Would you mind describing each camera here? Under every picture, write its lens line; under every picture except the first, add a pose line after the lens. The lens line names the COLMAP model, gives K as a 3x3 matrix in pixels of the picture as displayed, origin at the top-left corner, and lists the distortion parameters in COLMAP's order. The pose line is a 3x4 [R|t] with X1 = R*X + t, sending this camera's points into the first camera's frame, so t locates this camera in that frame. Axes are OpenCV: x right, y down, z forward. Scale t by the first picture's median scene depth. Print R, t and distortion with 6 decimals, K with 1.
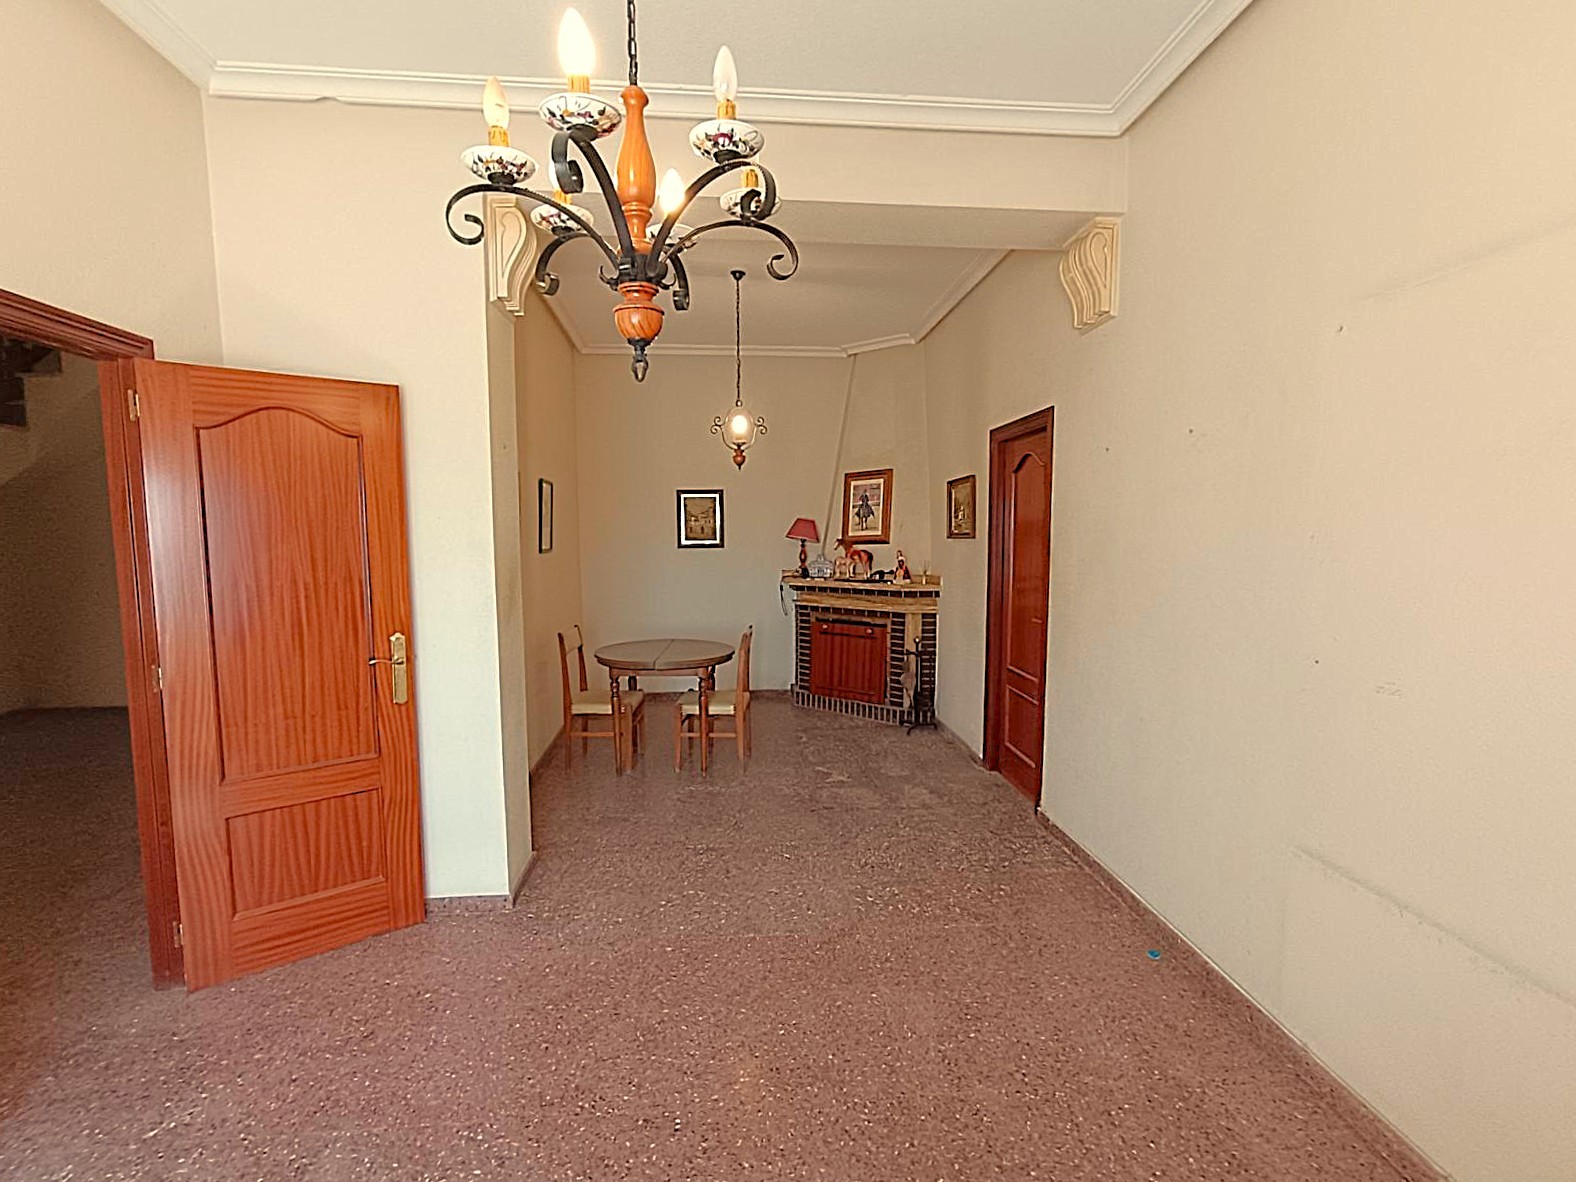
lens RADIAL K [[732.4, 0, 783.3], [0, 732.4, 593.3], [0, 0, 1]] dist [-0.027466, 0.023683]
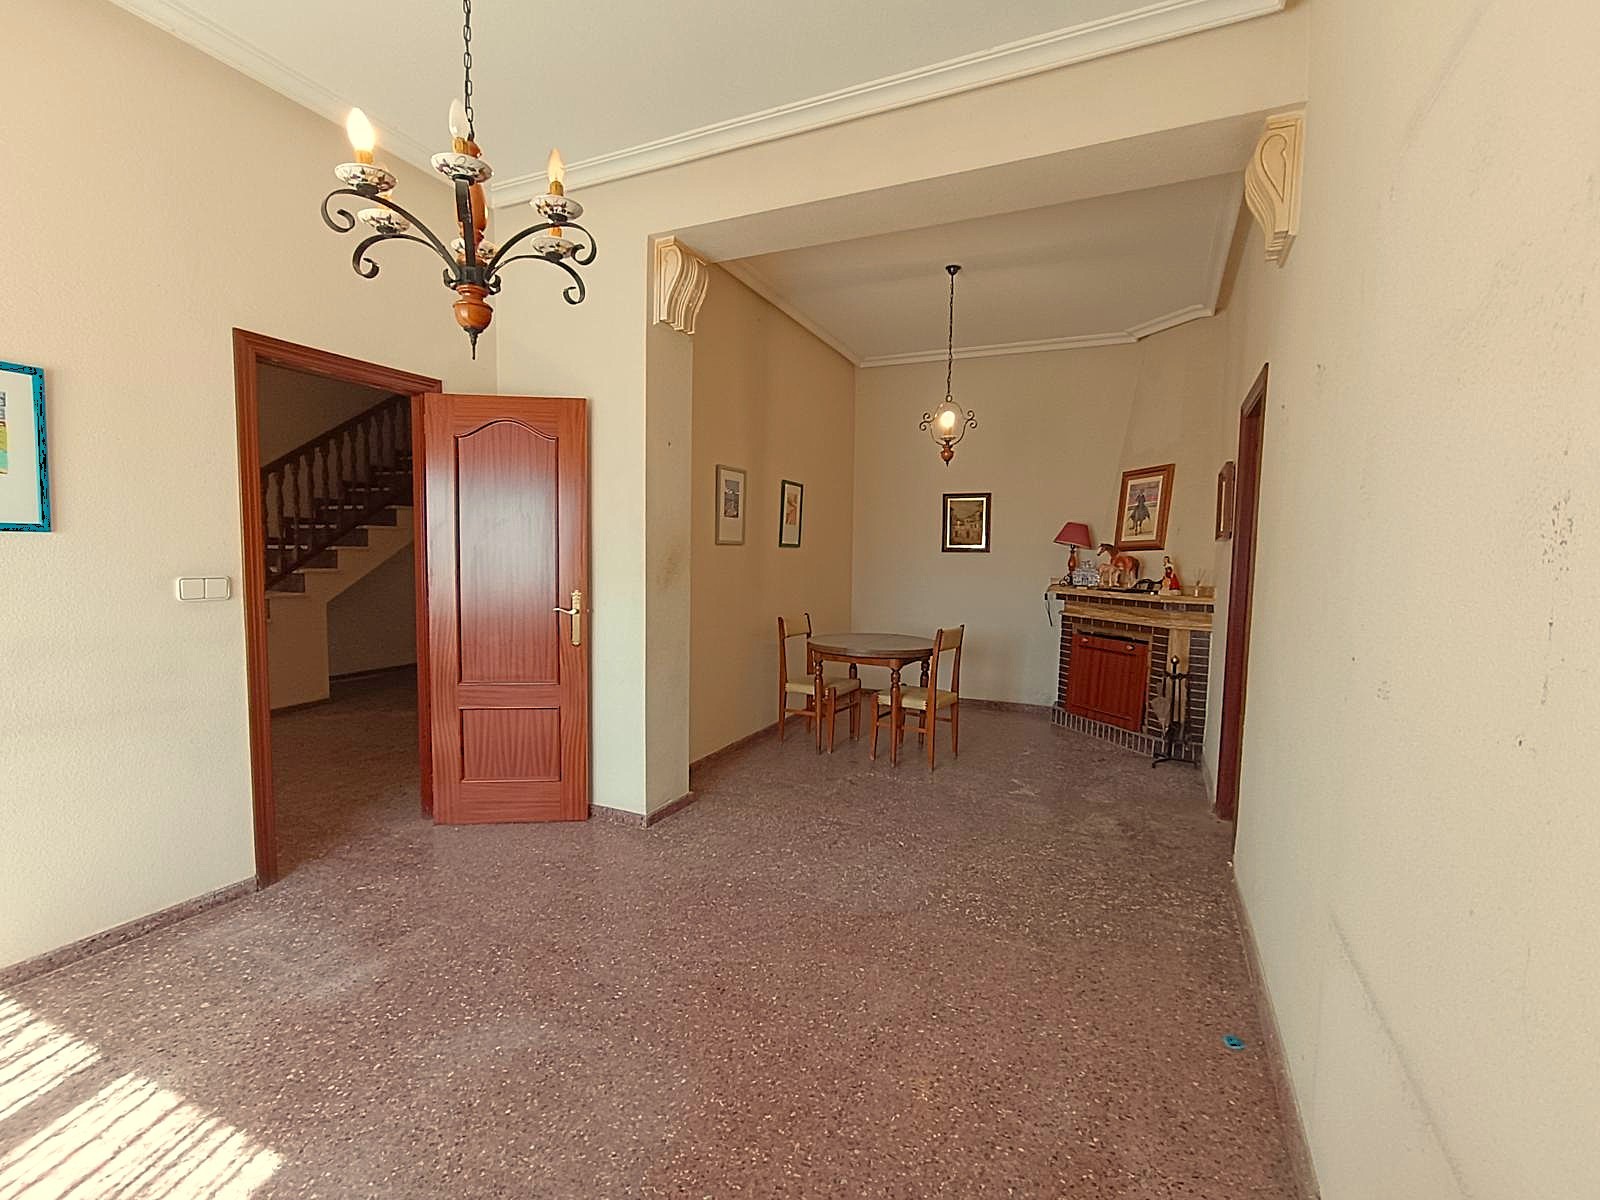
lens RADIAL K [[736.5, 0, 796.6], [0, 736.5, 603.2], [0, 0, 1]] dist [-0.026039, 0.027974]
pose [[0.864441, 0.054340, -0.499789, 0.215925], [-0.063426, 0.997986, -0.001194, 0.025564], [0.498717, 0.032732, 0.866146, 0.030868]]
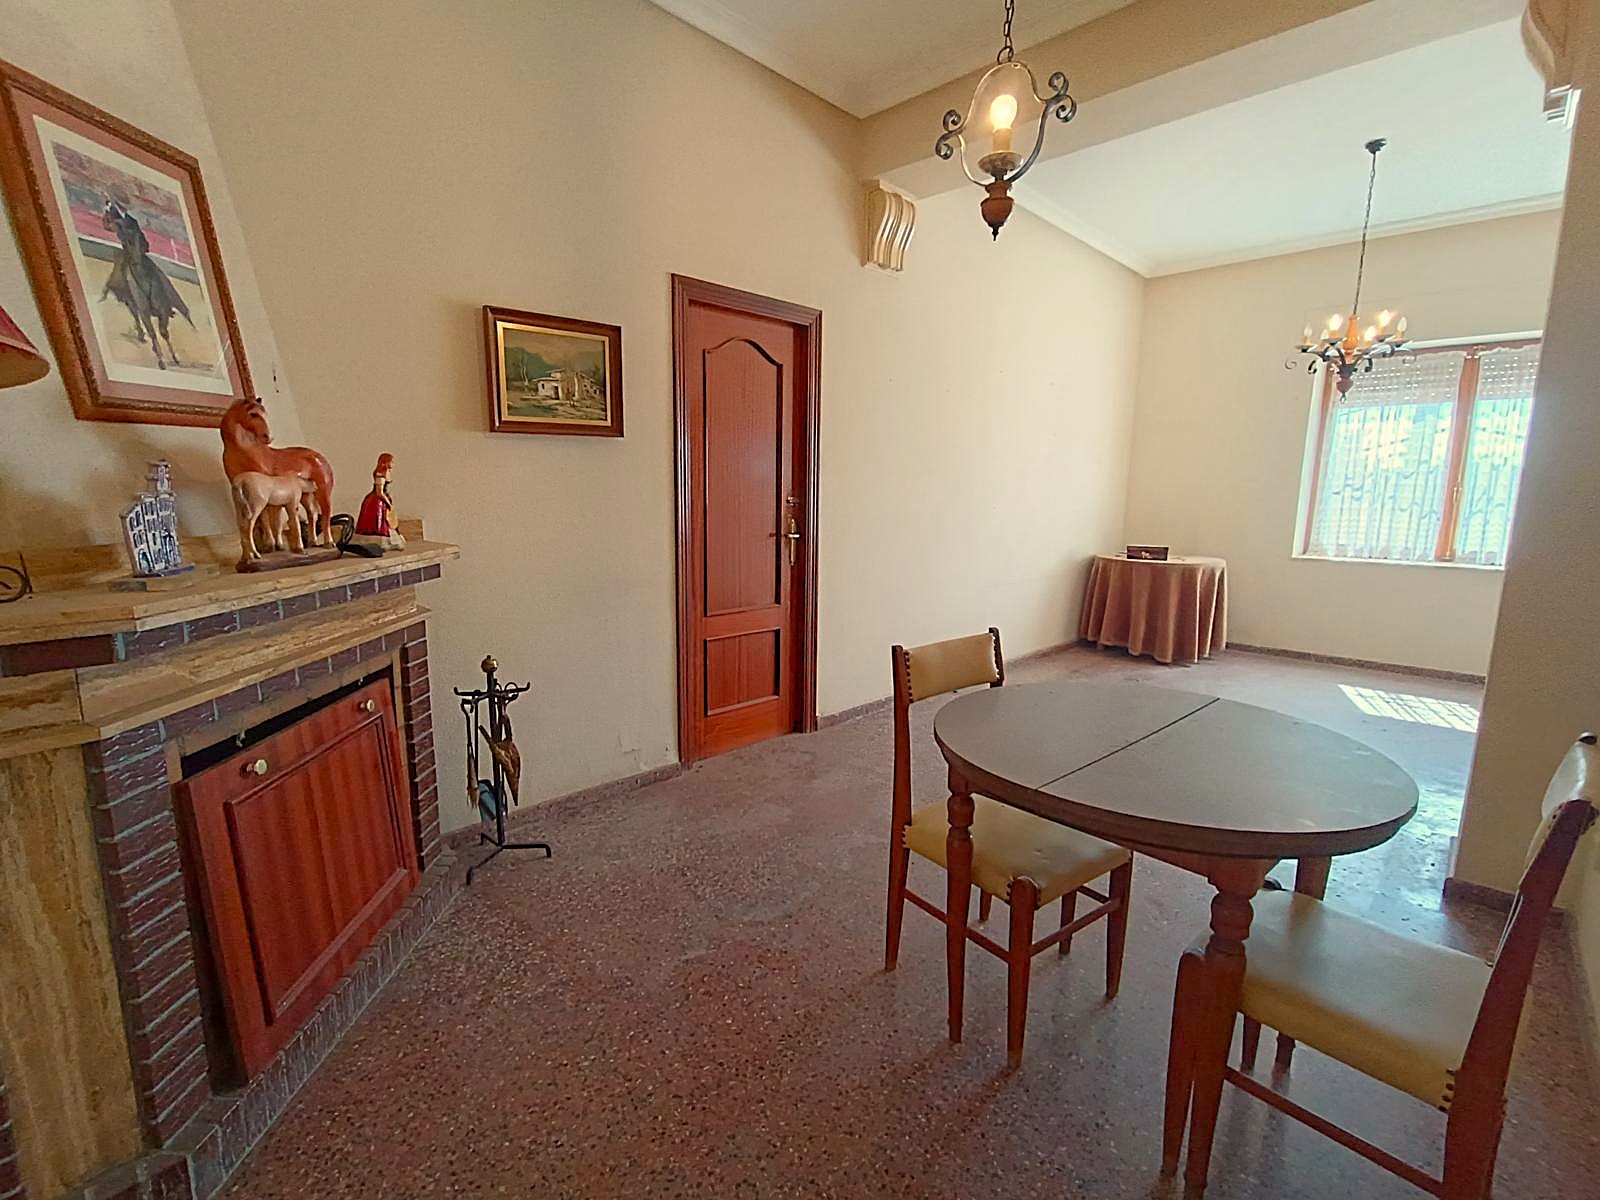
lens RADIAL K [[729.3, 0, 786.3], [0, 729.3, 602.2], [0, 0, 1]] dist [-0.005396, -0.000243]
pose [[-0.646955, -0.119316, 0.753136, -0.243155], [0.061424, 0.976318, 0.207438, -0.049100], [-0.760050, 0.180464, -0.624305, 1.081875]]
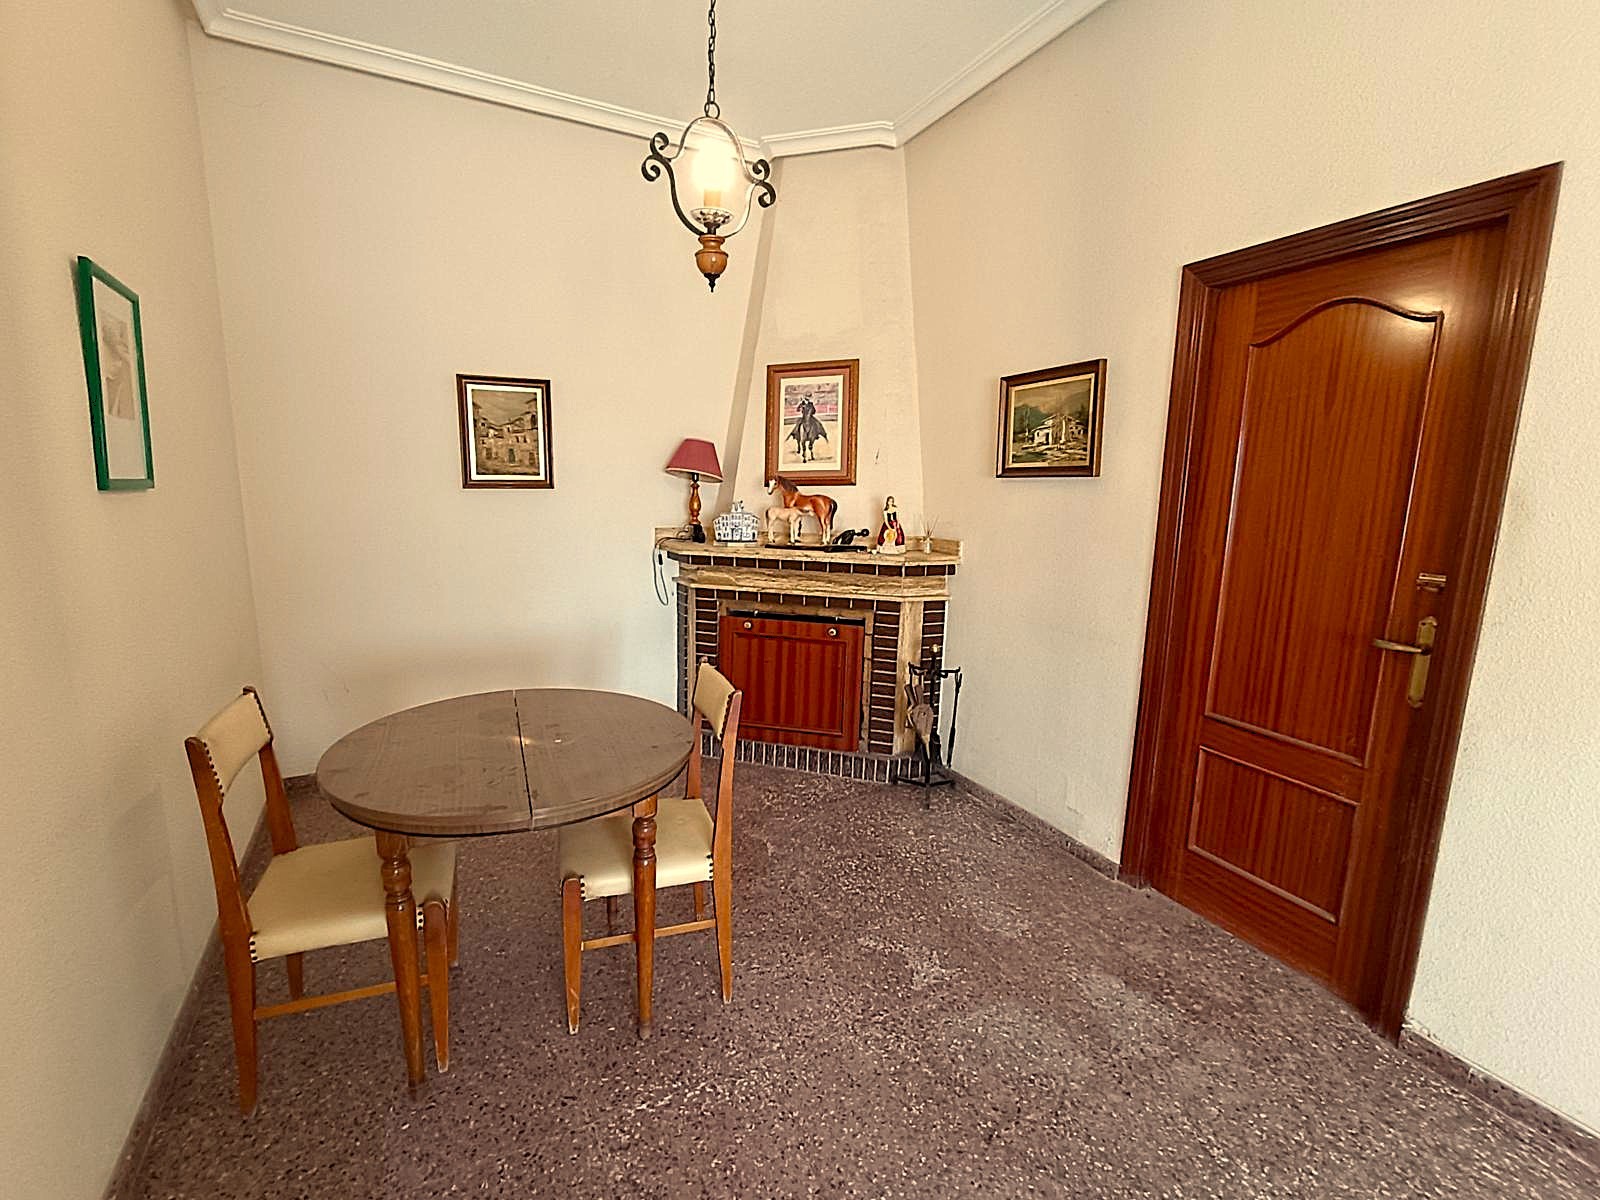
lens RADIAL K [[729.3, 0, 786.3], [0, 729.3, 602.2], [0, 0, 1]] dist [-0.005396, -0.000243]
pose [[0.930084, -0.041137, 0.365036, -0.138308], [0.010315, 0.996243, 0.085988, -0.025101], [-0.367202, -0.076211, 0.927014, 0.475705]]
